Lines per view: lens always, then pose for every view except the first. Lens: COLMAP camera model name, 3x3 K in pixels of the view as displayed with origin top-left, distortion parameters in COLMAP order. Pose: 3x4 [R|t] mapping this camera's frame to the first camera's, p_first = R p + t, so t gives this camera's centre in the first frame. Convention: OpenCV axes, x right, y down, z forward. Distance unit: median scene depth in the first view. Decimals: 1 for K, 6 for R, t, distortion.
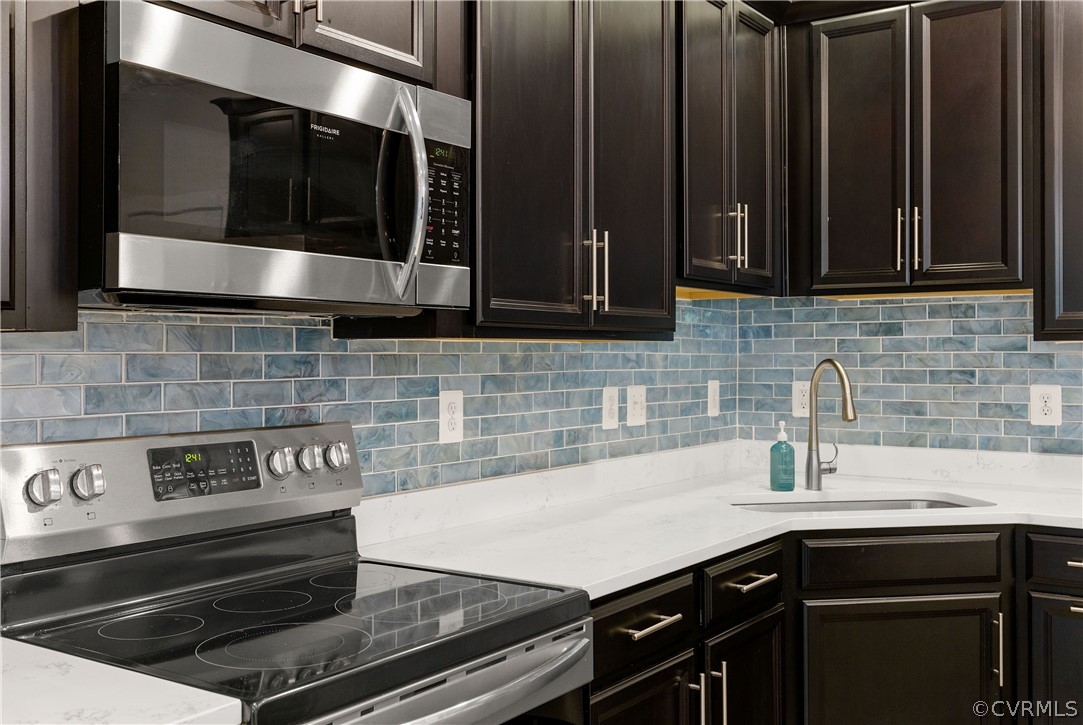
lens RADIAL K [[1106.7, 0, 541.5], [0, 1106.7, 362.5], [0, 0, 1]] dist [-0.015428, -0.003559]
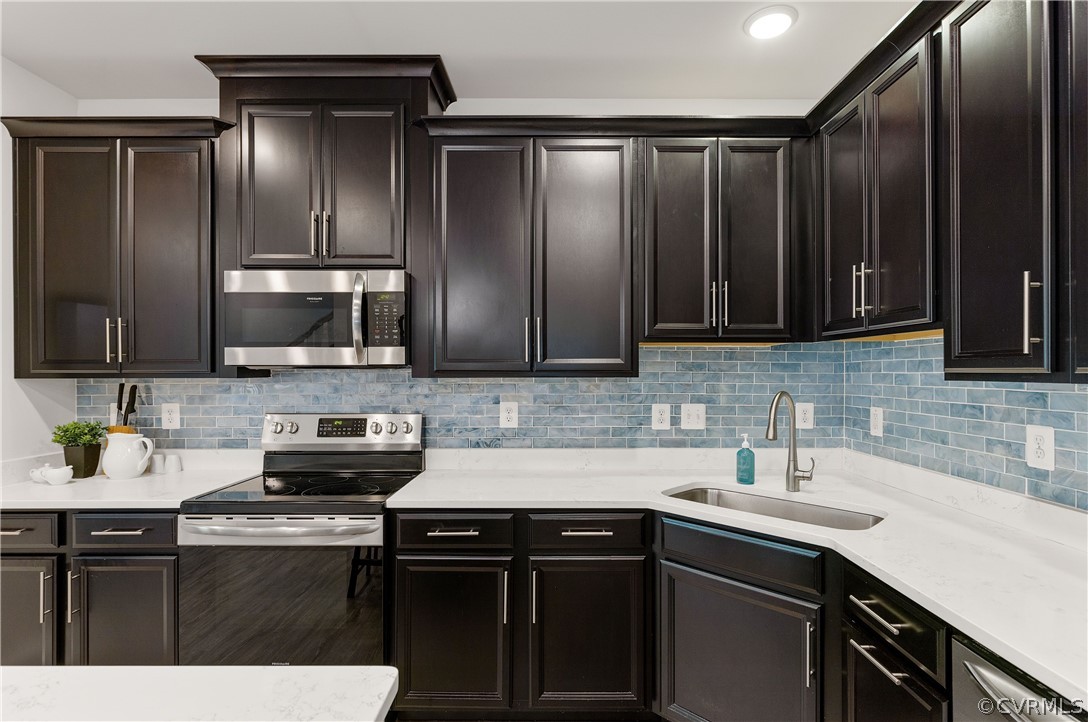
lens RADIAL K [[556.8, 0, 544.0], [0, 556.8, 361.0], [0, 0, 1]] dist [0.003273, 0.000485]
pose [[0.555703, -0.011681, -0.831299, 0.632849], [-0.006257, 0.999814, -0.018231, -0.024270], [0.831358, 0.015333, 0.555526, 0.387957]]
